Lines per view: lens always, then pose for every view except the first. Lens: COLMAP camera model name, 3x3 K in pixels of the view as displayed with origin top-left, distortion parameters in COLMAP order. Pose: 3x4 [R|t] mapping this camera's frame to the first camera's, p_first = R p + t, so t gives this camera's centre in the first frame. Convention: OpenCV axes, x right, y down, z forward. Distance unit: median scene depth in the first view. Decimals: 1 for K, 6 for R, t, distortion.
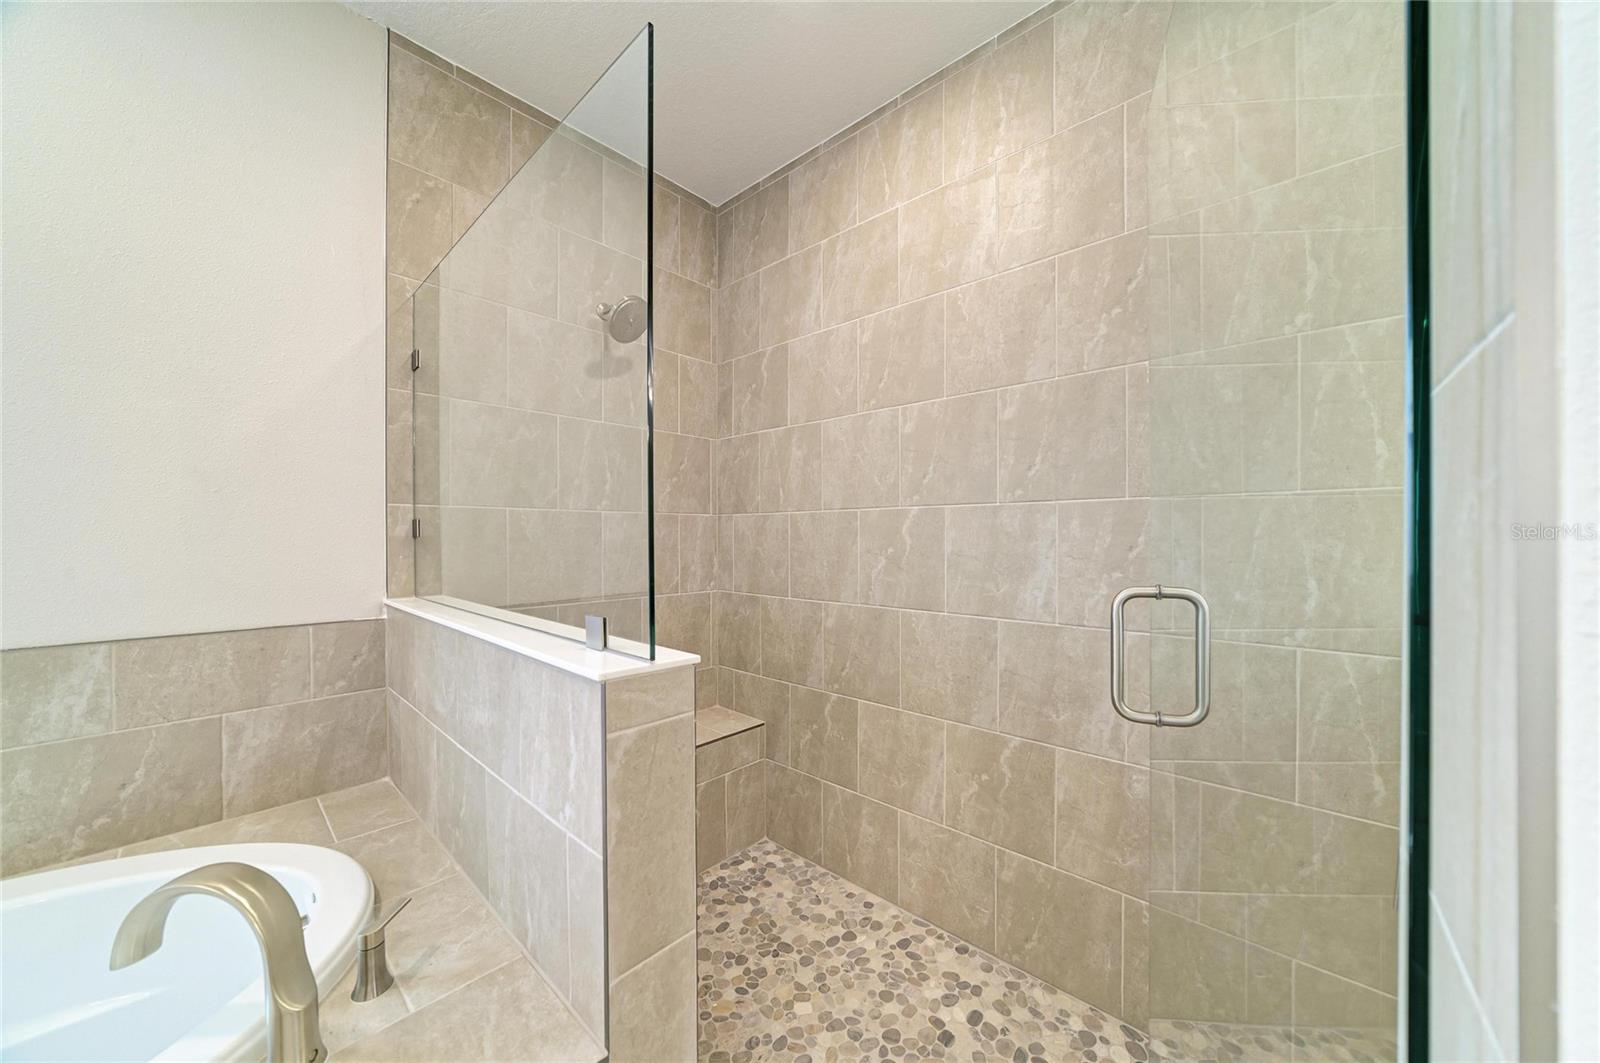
lens RADIAL K [[563.2, 0, 819.2], [0, 563.2, 539.6], [0, 0, 1]] dist [-0.015487, 0.001874]
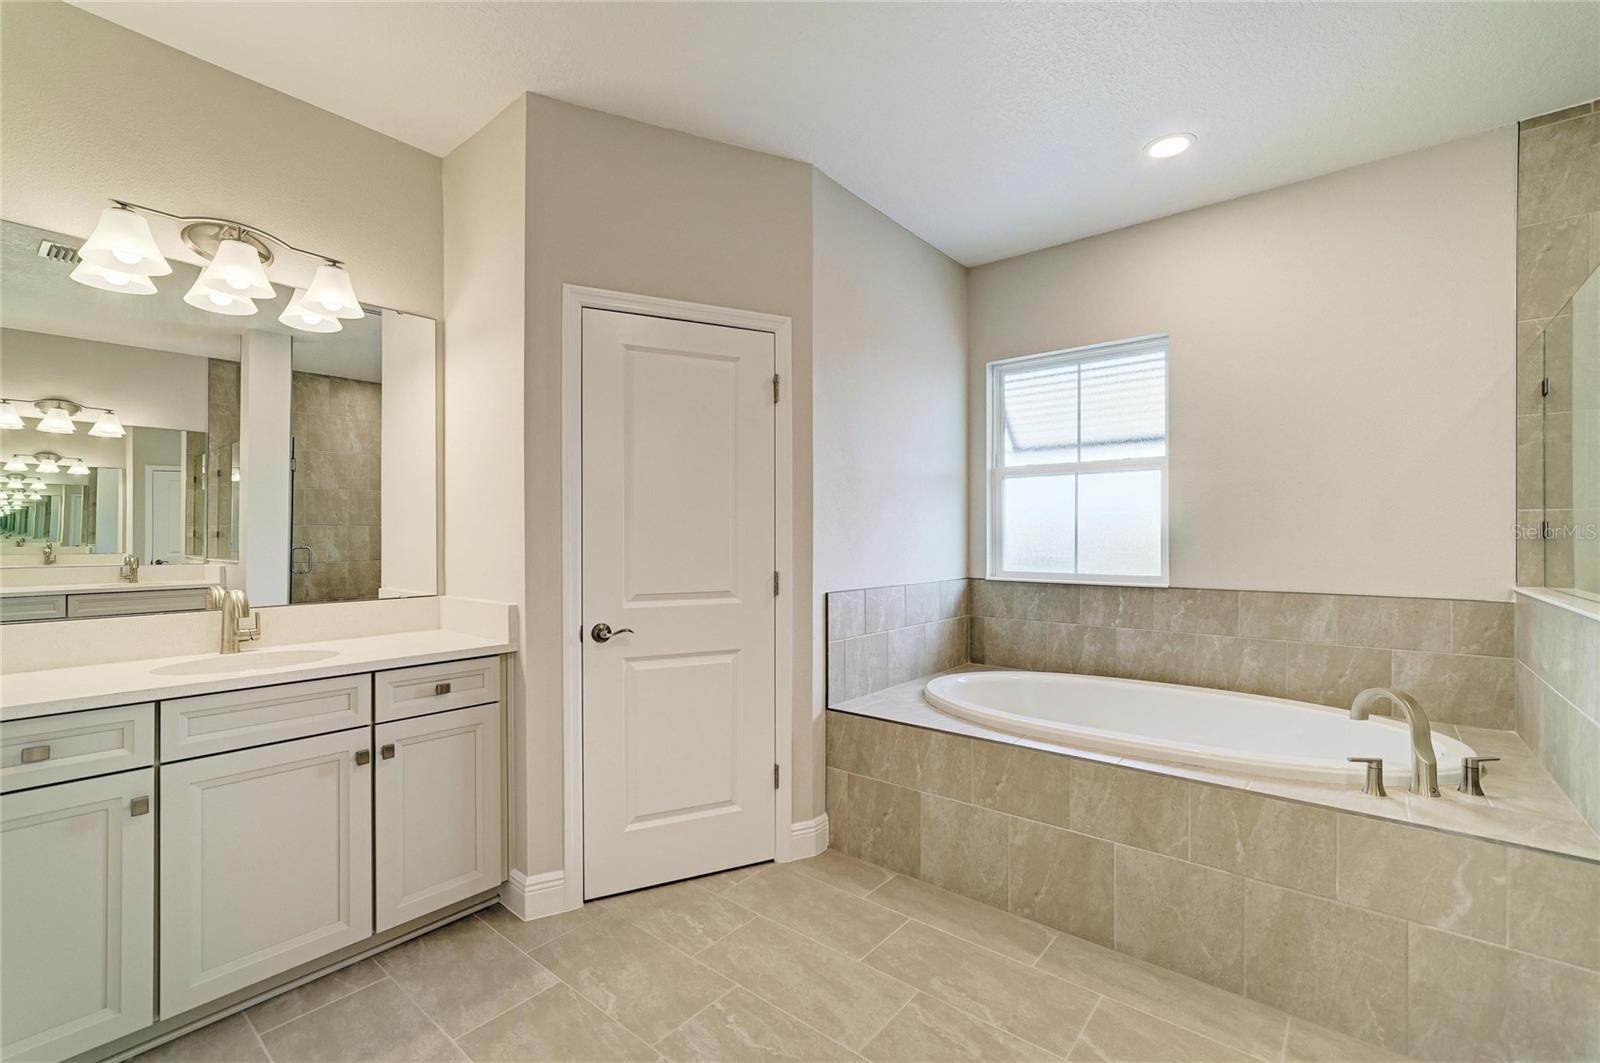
lens RADIAL K [[691.0, 0, 799.7], [0, 691.0, 538.0], [0, 0, 1]] dist [-0.006524, 0.005058]
pose [[0.045633, 0.005006, -0.998946, 0.683519], [-0.003098, 0.999983, 0.004869, -0.004372], [0.998953, 0.002873, 0.045648, -0.658301]]
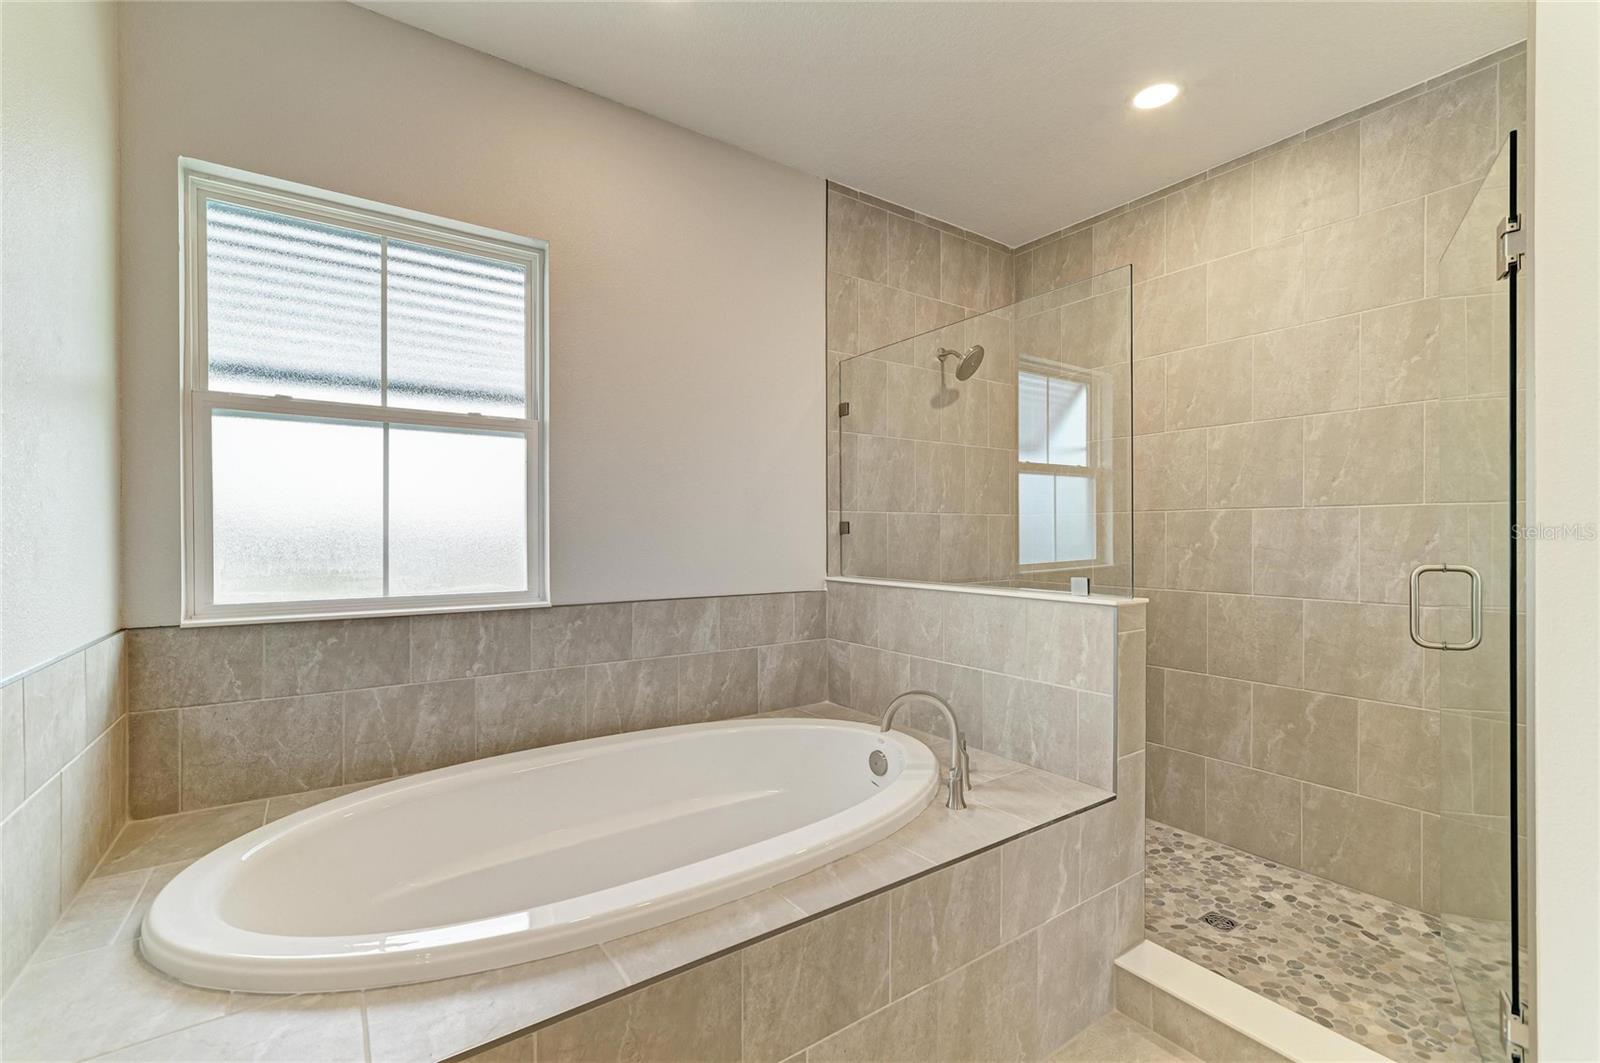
lens RADIAL K [[691.0, 0, 821.1], [0, 691.0, 538.2], [0, 0, 1]] dist [-0.006524, 0.005058]
pose [[0.975112, 0.001106, -0.221711, -0.396273], [-0.000665, 0.999998, 0.002062, 0.002730], [0.221712, -0.001863, 0.975110, -0.750084]]
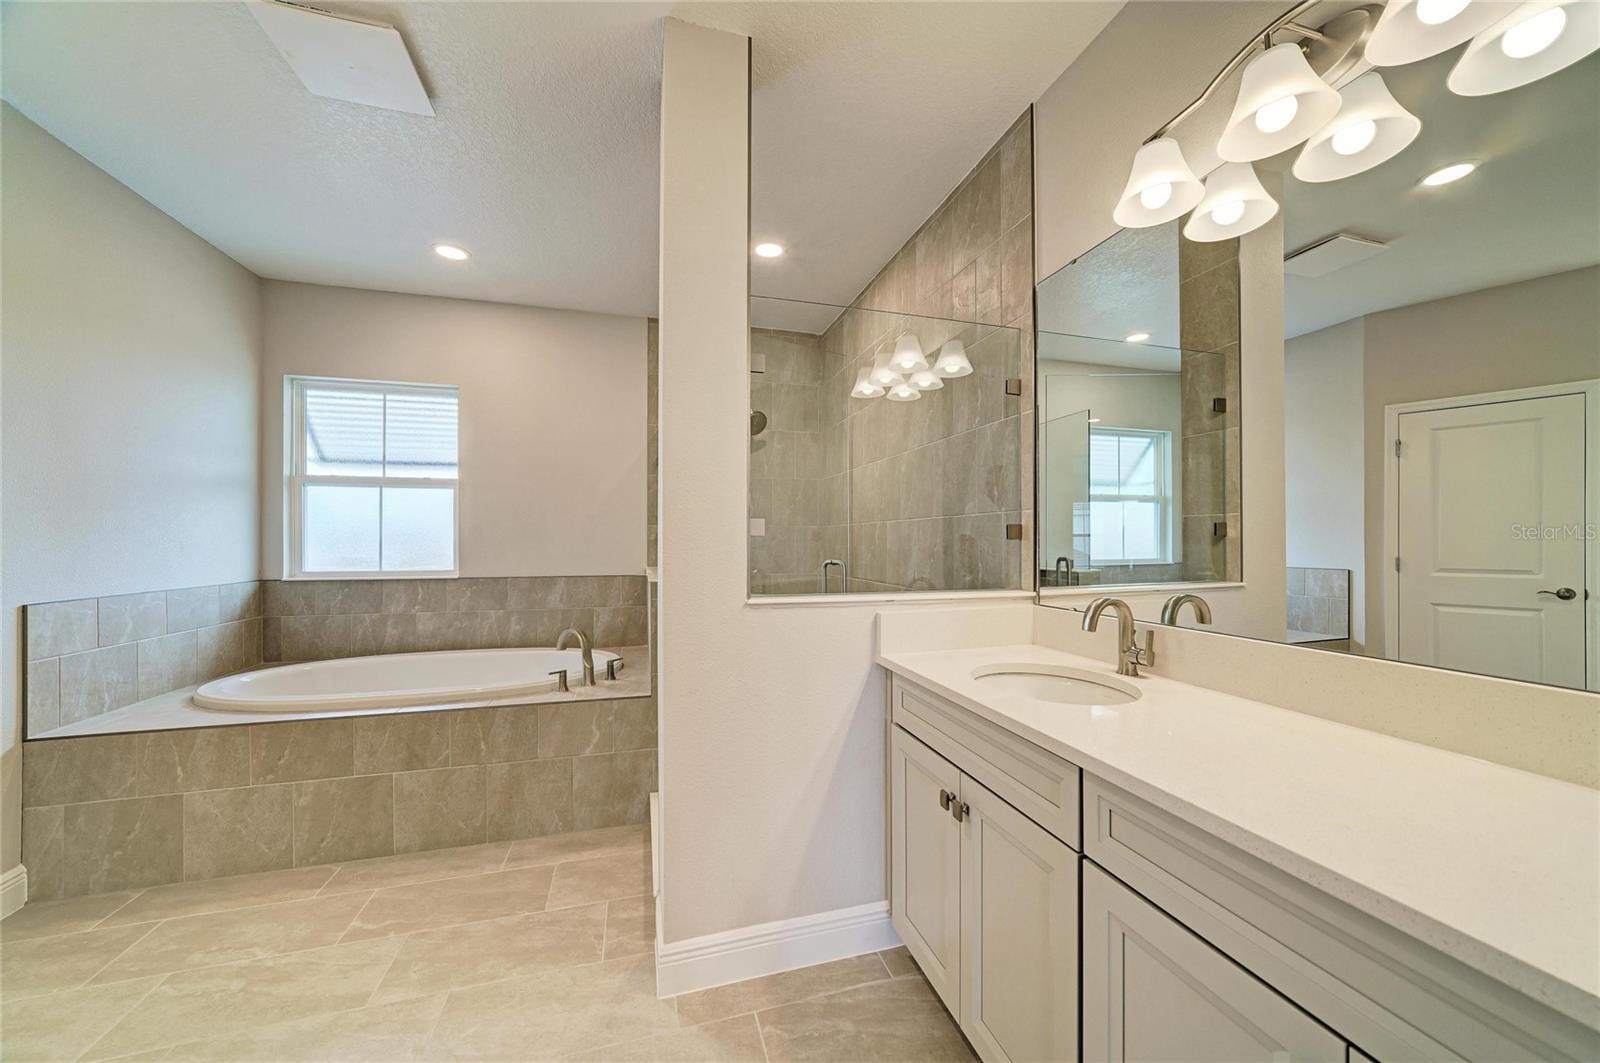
lens RADIAL K [[573.7, 0, 804.9], [0, 573.7, 541.0], [0, 0, 1]] dist [-0.010988, 0.003641]
pose [[0.851177, 0.004913, -0.524856, 1.020412], [-0.005166, 0.999986, 0.000981, -0.006560], [0.524853, 0.001876, 0.851191, -0.671876]]
